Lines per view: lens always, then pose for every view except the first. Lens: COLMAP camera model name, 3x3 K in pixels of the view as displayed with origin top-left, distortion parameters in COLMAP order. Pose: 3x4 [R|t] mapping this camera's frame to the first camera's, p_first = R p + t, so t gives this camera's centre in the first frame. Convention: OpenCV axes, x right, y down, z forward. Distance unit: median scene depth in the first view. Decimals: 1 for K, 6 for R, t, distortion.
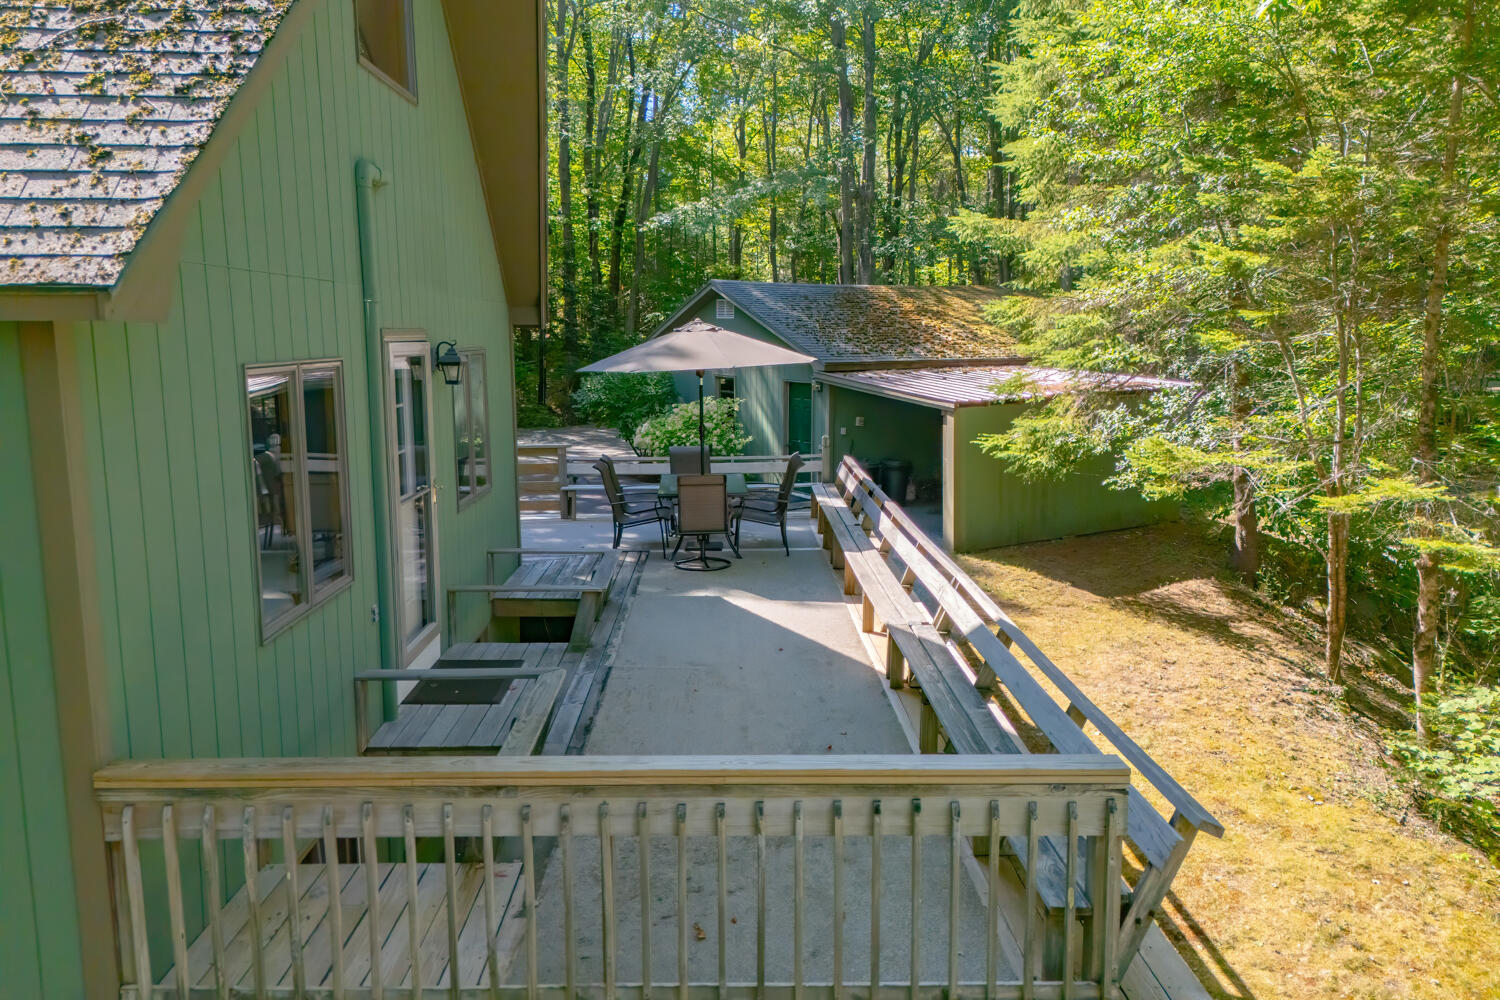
lens RADIAL K [[1134.2, 0, 744.9], [0, 1134.2, 502.7], [0, 0, 1]] dist [0.075835, -0.067237]
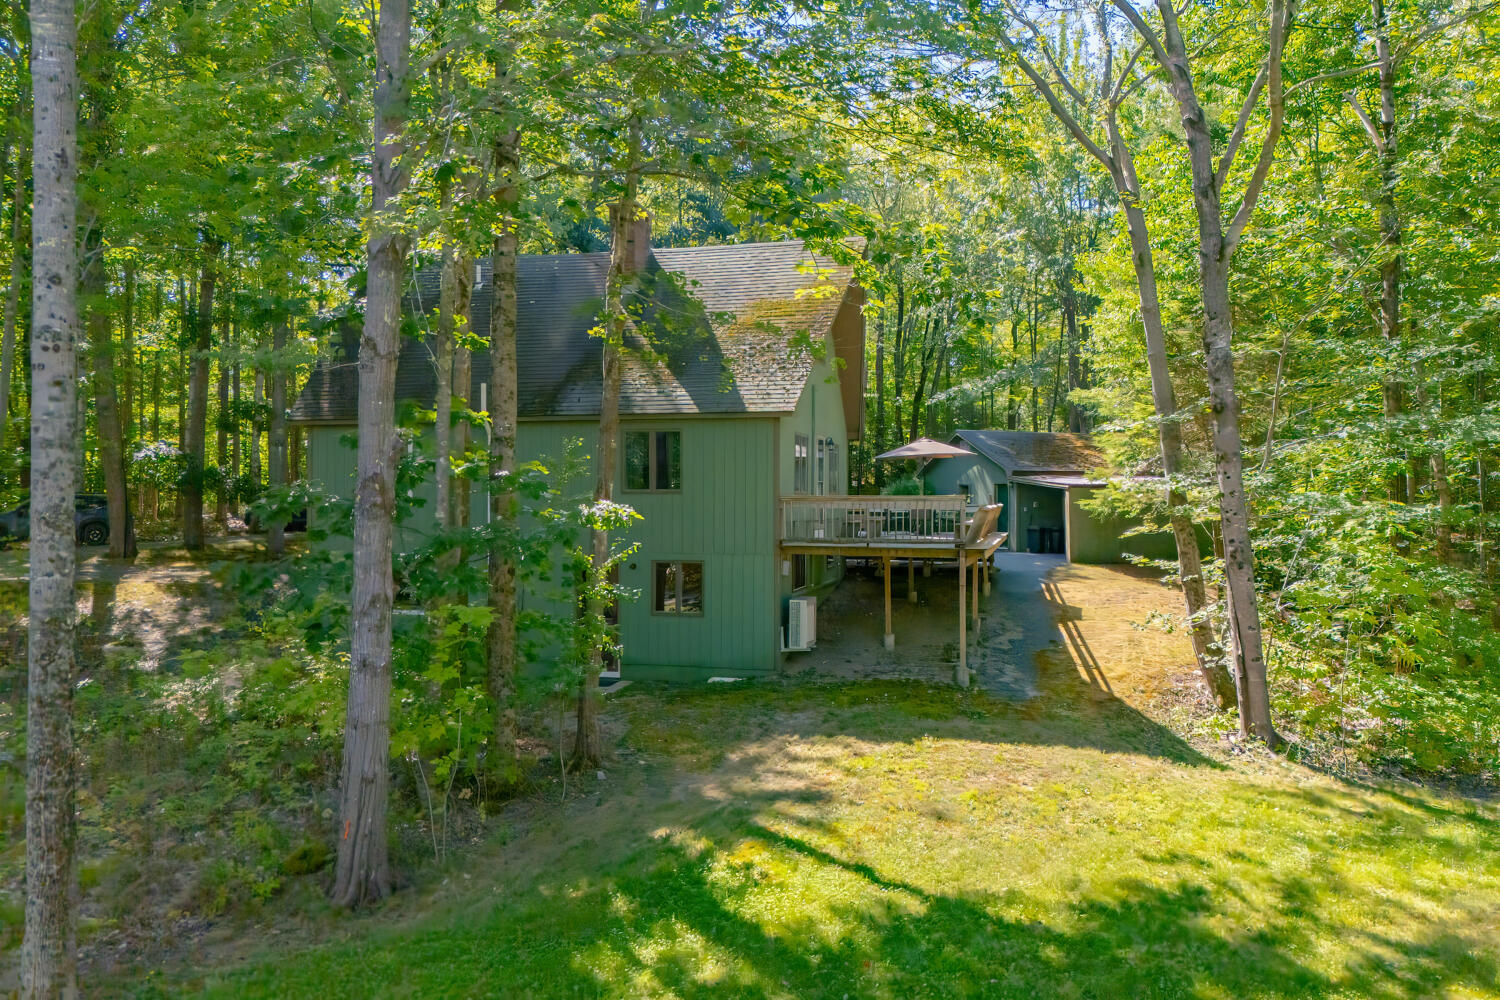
lens RADIAL K [[1134.2, 0, 747.8], [0, 1134.2, 497.3], [0, 0, 1]] dist [0.075835, -0.067237]
pose [[0.963106, 0.000722, -0.269123, 0.177825], [-0.042707, 0.987735, -0.150183, 0.248113], [0.265714, 0.156136, 0.951324, -0.997161]]
